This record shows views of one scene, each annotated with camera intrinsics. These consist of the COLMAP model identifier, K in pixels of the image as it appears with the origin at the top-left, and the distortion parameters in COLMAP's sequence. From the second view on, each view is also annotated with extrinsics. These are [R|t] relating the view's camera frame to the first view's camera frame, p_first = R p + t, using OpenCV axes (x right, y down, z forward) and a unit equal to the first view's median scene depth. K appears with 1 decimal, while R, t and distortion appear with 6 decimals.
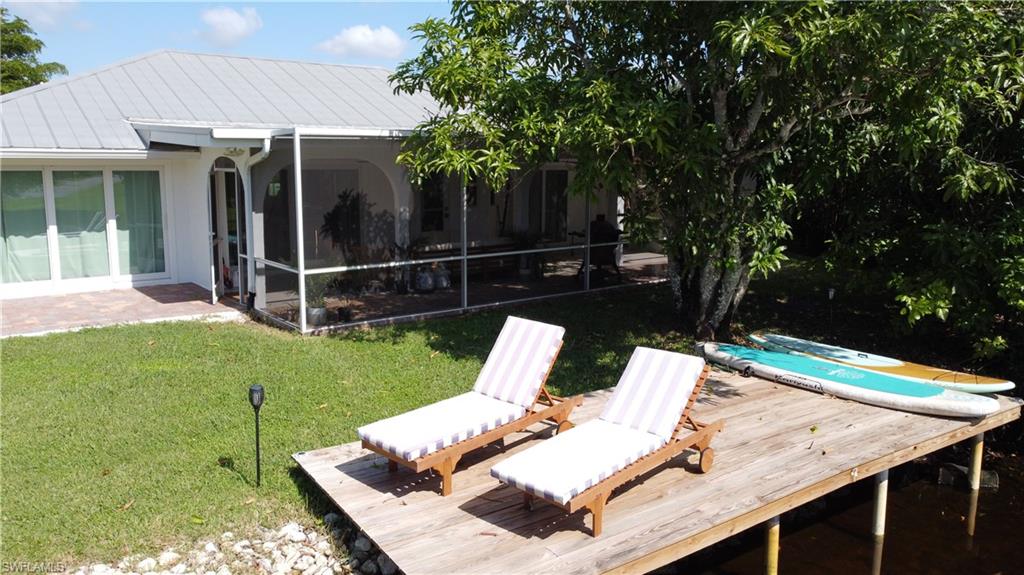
lens RADIAL K [[780.0, 0, 512.0], [0, 780.0, 287.5], [0, 0, 1]] dist [-0.007211, -0.000474]
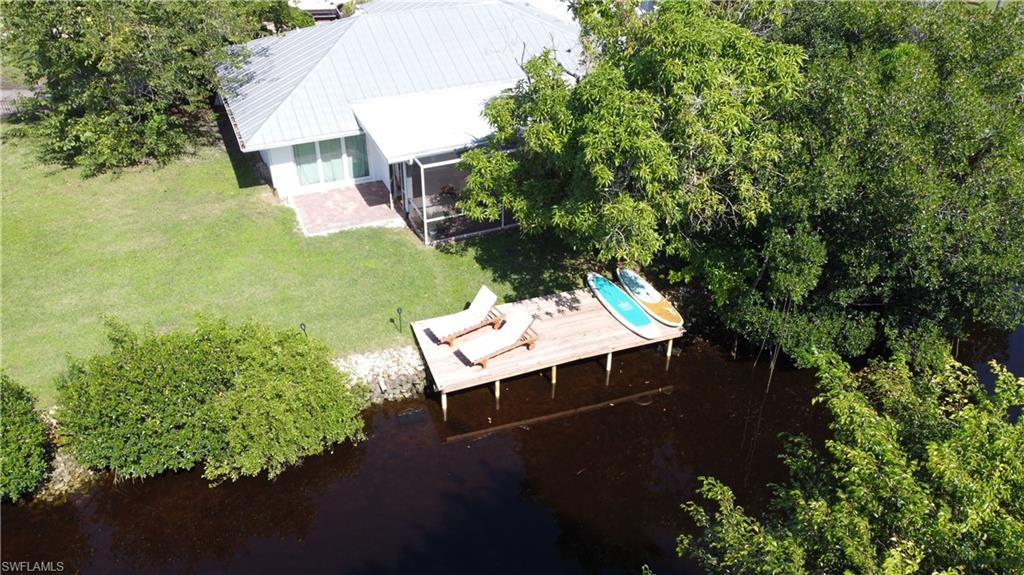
lens RADIAL K [[777.3, 0, 512.0], [0, 777.3, 287.5], [0, 0, 1]] dist [-0.053170, 0.112151]
pose [[0.969805, 0.139281, -0.200199, 0.478665], [-0.046257, 0.911030, 0.409738, -0.804756], [0.239456, -0.388105, 0.889964, -1.092753]]
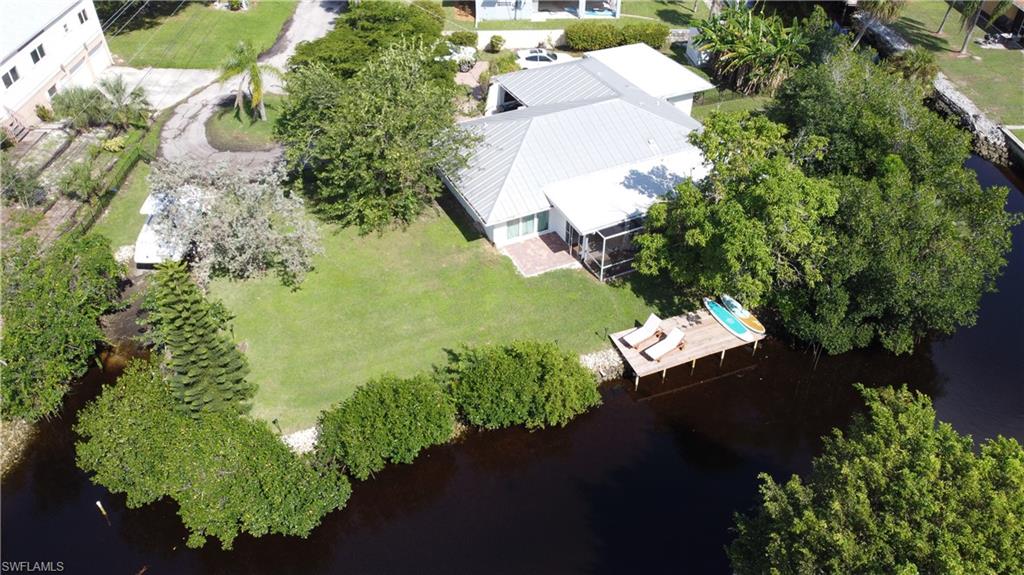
lens RADIAL K [[780.0, 0, 512.0], [0, 780.0, 287.5], [0, 0, 1]] dist [-0.007211, -0.000474]
pose [[0.977448, 0.130131, -0.166319, -0.049945], [-0.033174, 0.872419, 0.487632, -1.799631], [0.208556, -0.471117, 0.857061, -2.443545]]
